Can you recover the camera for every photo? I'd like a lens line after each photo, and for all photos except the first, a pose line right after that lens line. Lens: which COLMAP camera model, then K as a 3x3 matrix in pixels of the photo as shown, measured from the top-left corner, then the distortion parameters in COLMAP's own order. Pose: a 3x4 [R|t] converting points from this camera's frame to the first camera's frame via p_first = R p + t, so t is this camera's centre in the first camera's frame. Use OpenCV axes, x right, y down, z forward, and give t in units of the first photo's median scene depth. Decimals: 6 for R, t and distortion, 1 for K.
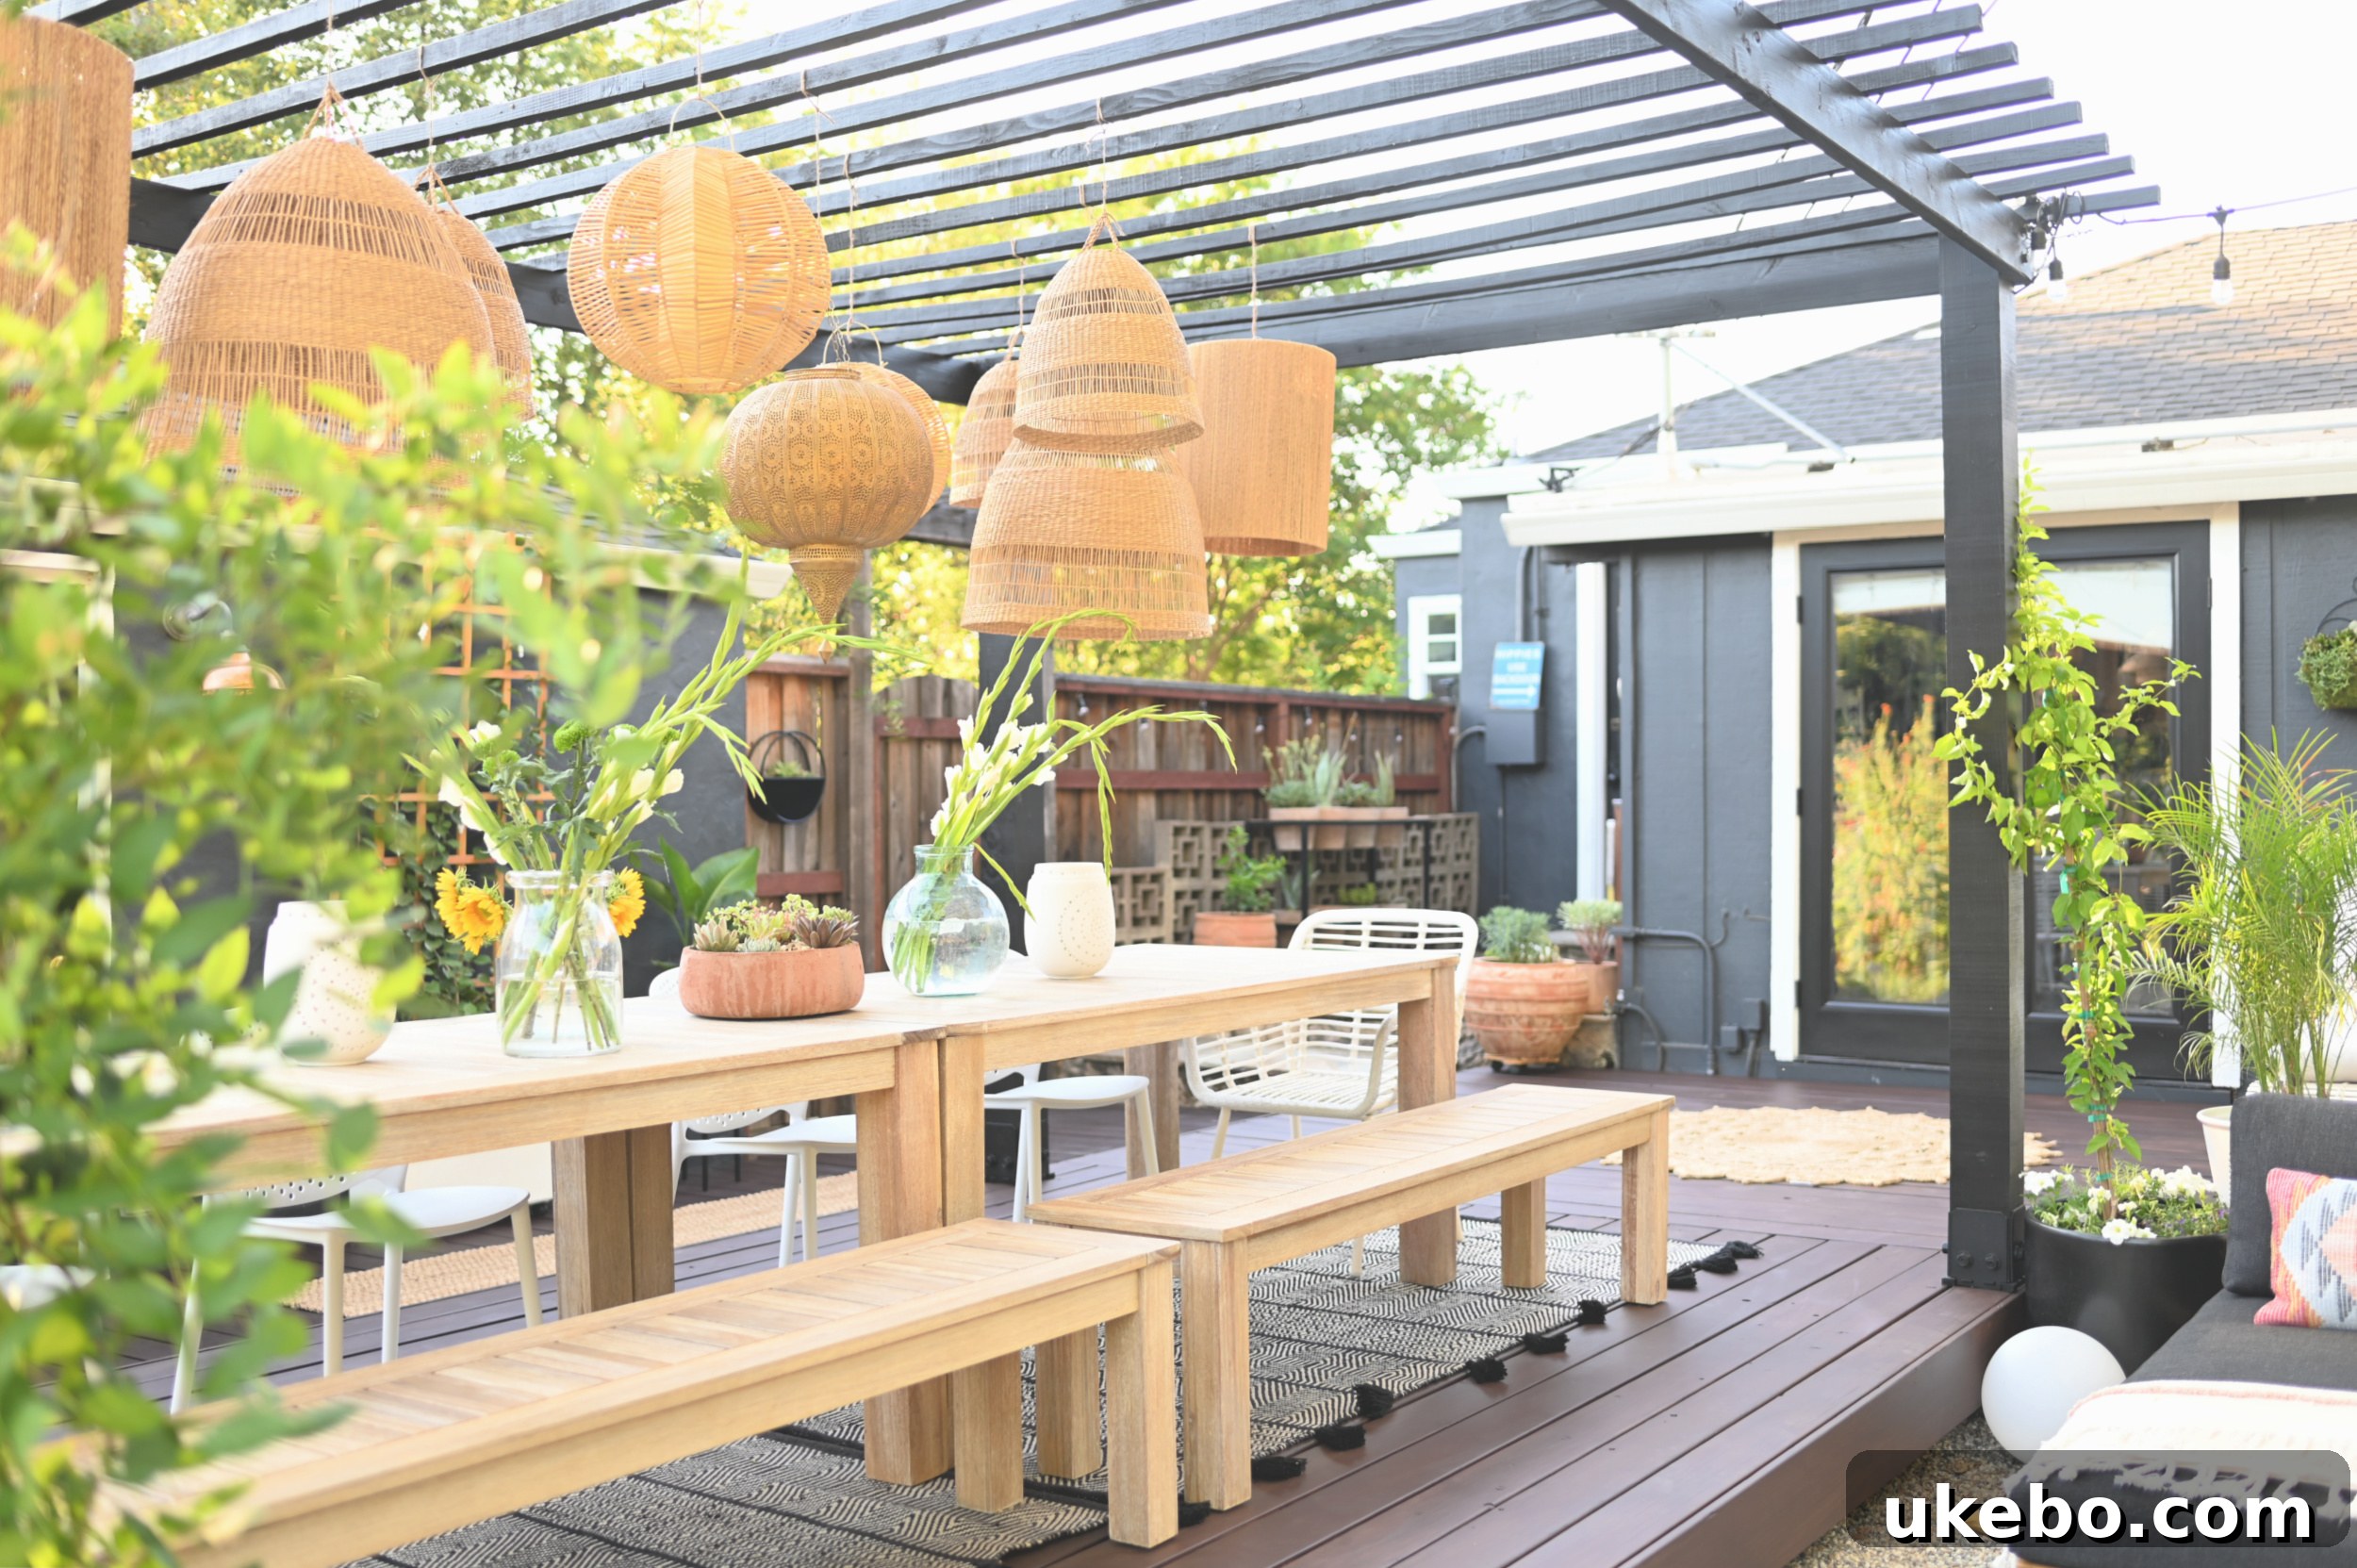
lens RADIAL K [[2333.8, 0, 1191.8], [0, 2333.8, 849.4], [0, 0, 1]] dist [-0.119599, 0.007145]
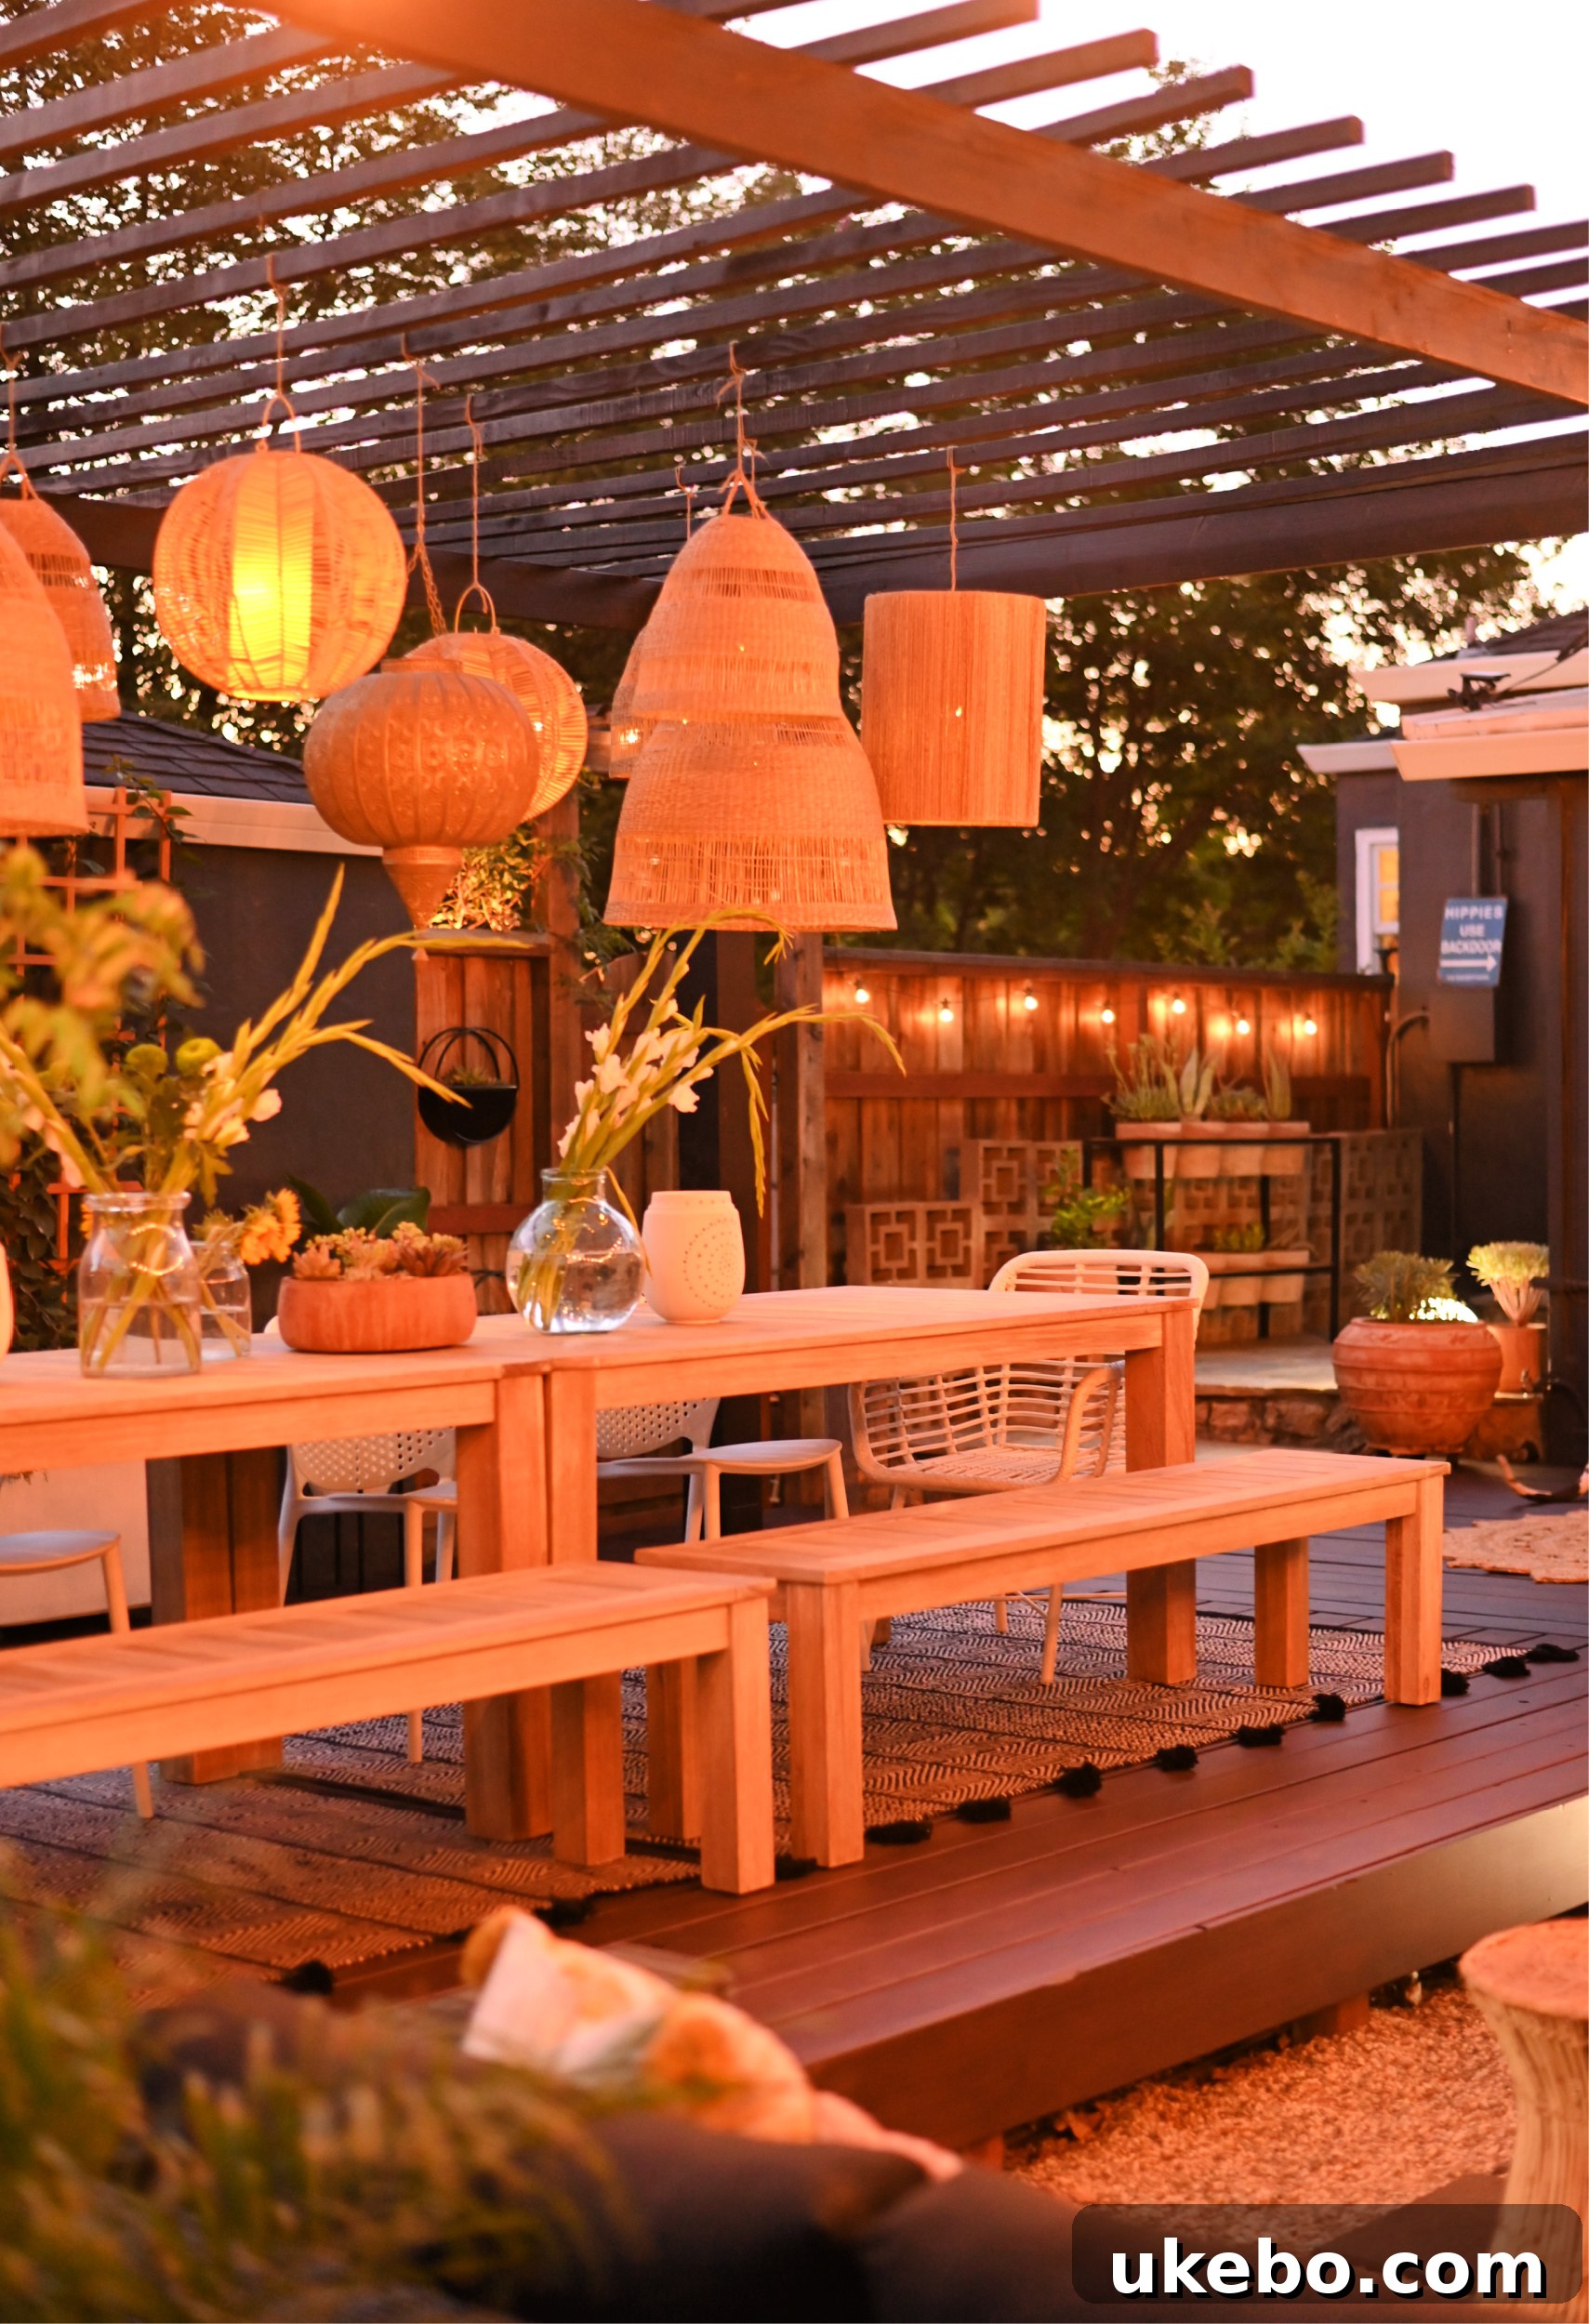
lens RADIAL K [[3505.3, 0, 794.5], [0, 3505.3, 1162.0], [0, 0, 1]] dist [-0.202570, -0.045095]
pose [[0.994471, -0.001550, -0.105002, 0.106695], [0.000953, 0.999983, -0.005739, 0.003189], [0.105009, 0.005608, 0.994456, -0.301538]]
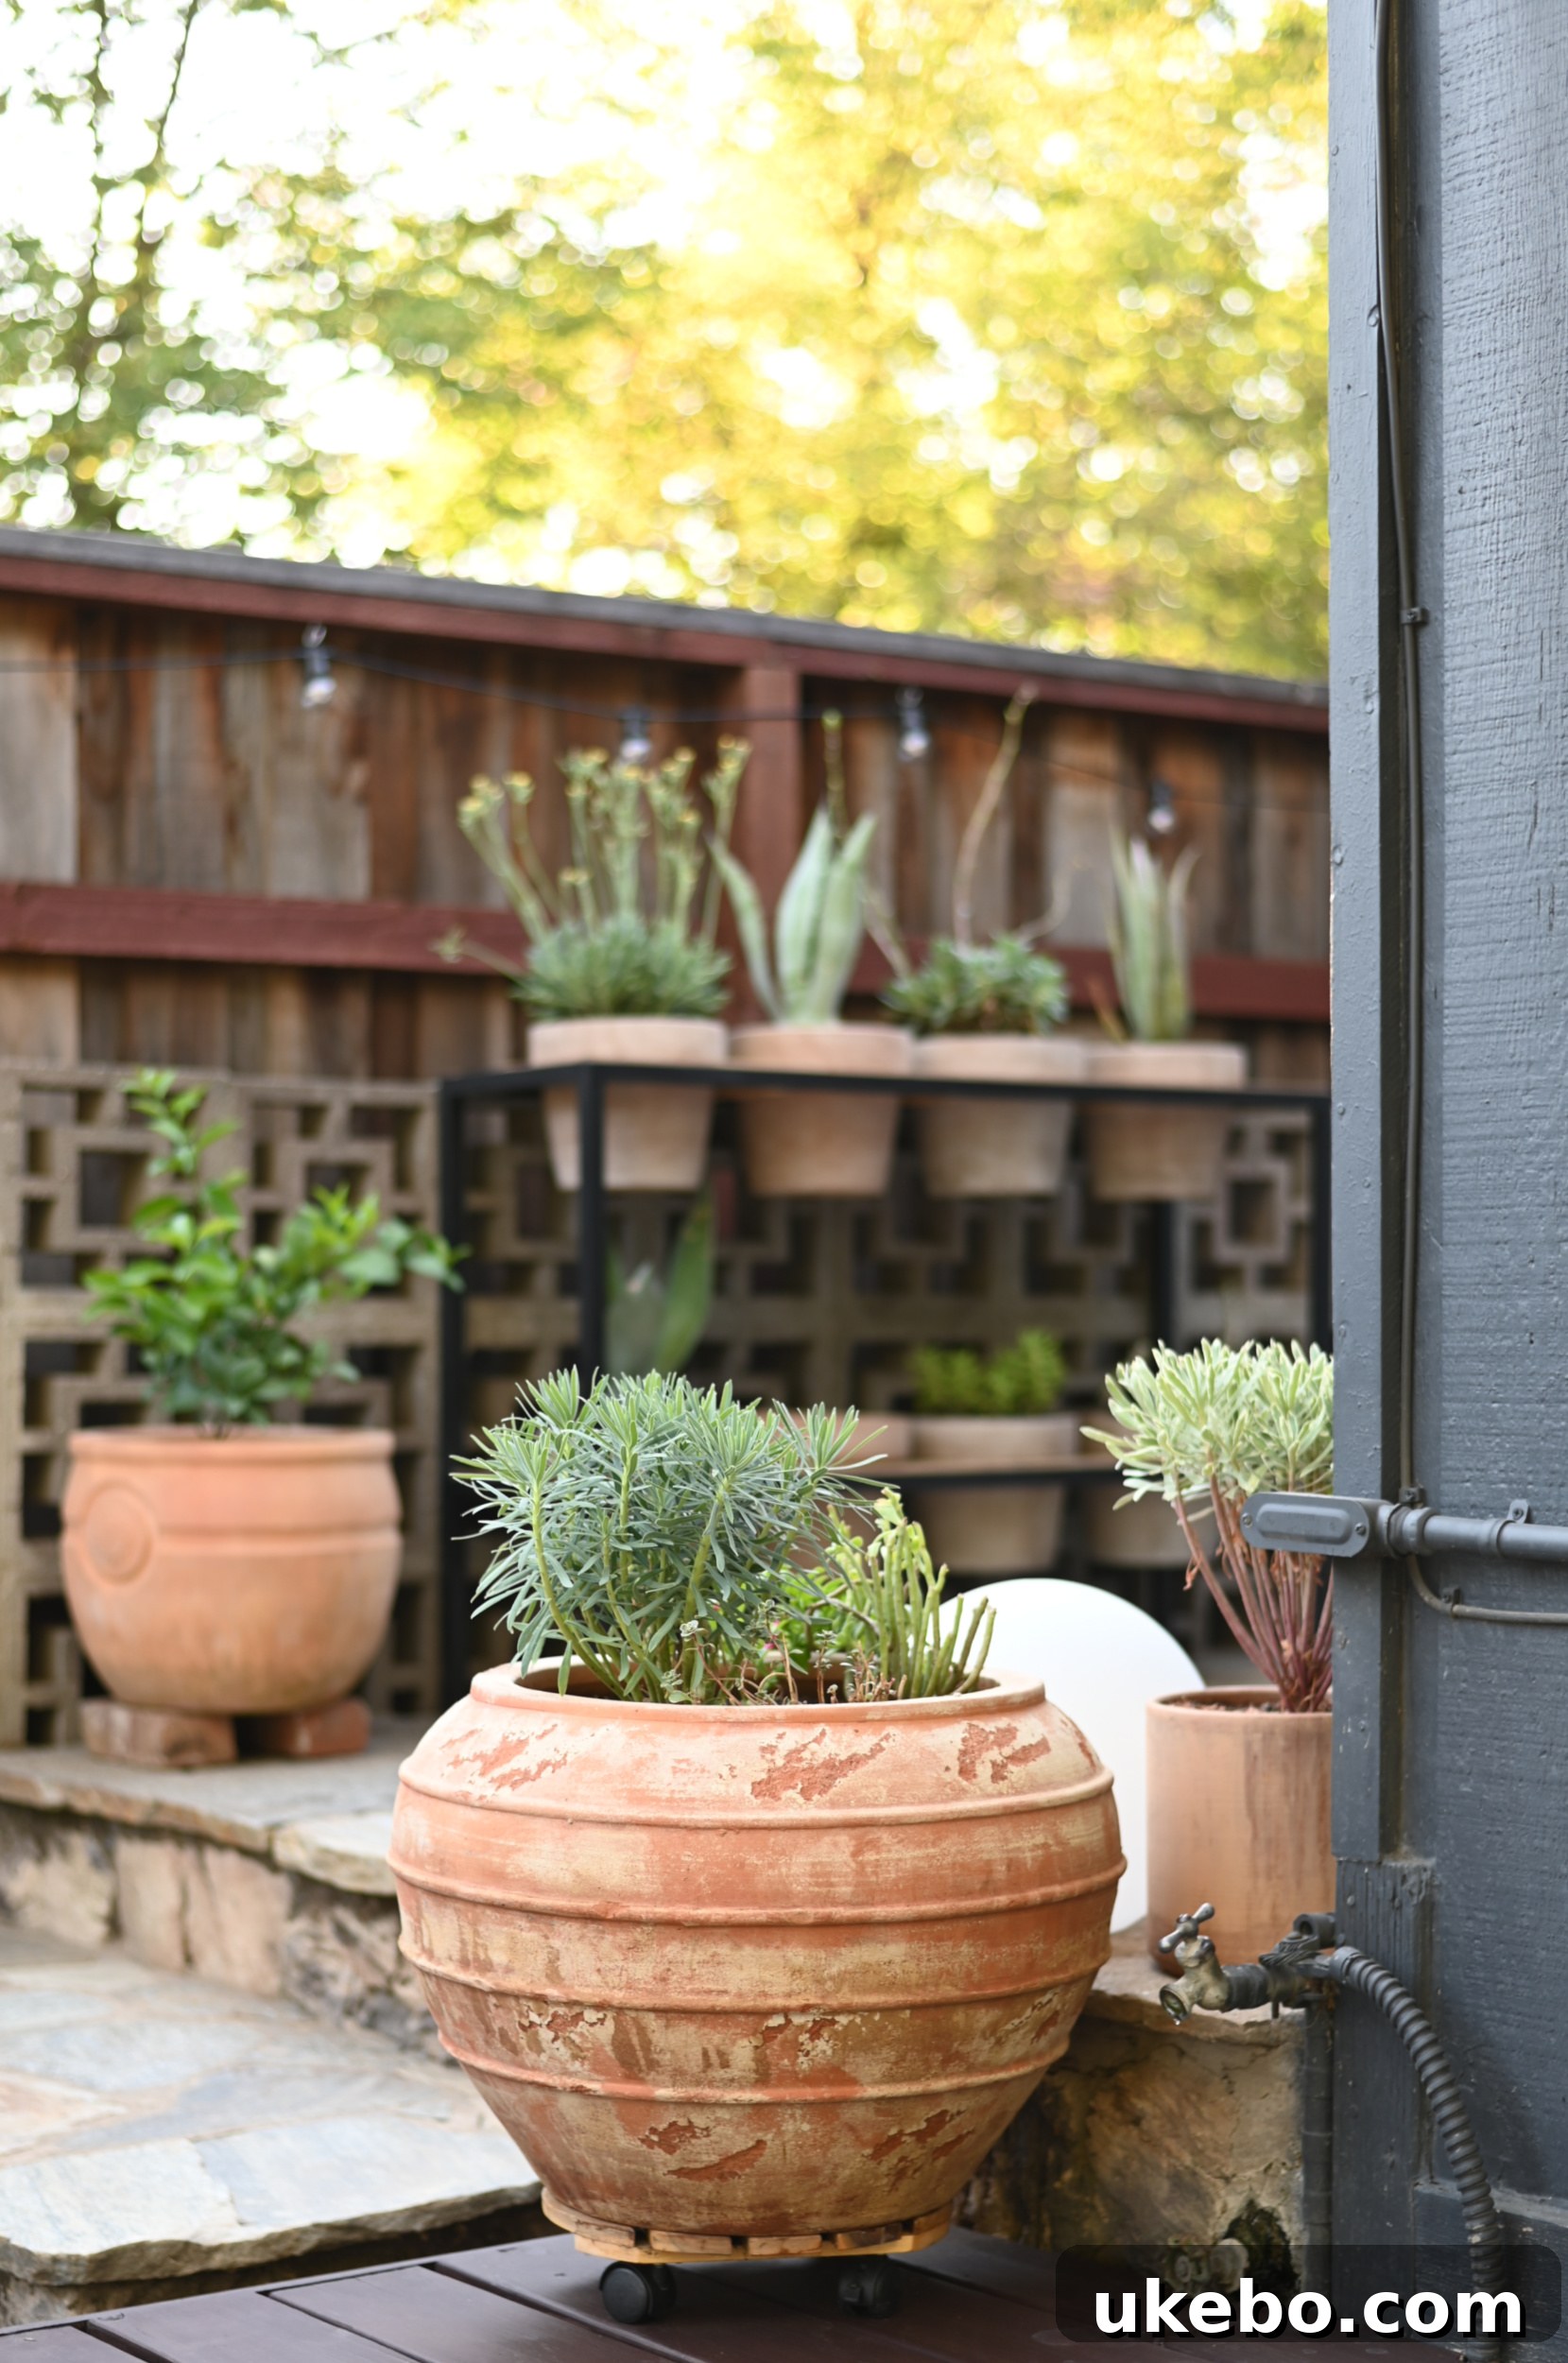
lens RADIAL K [[4102.1, 0, 784.0], [0, 4102.1, 1181.5], [0, 0, 1]] dist [-0.329591, 0.058382]
pose [[0.944839, -0.007867, -0.327442, 0.452763], [-0.007001, 0.998998, -0.044203, 0.042357], [0.327462, 0.044057, 0.943837, 1.279536]]
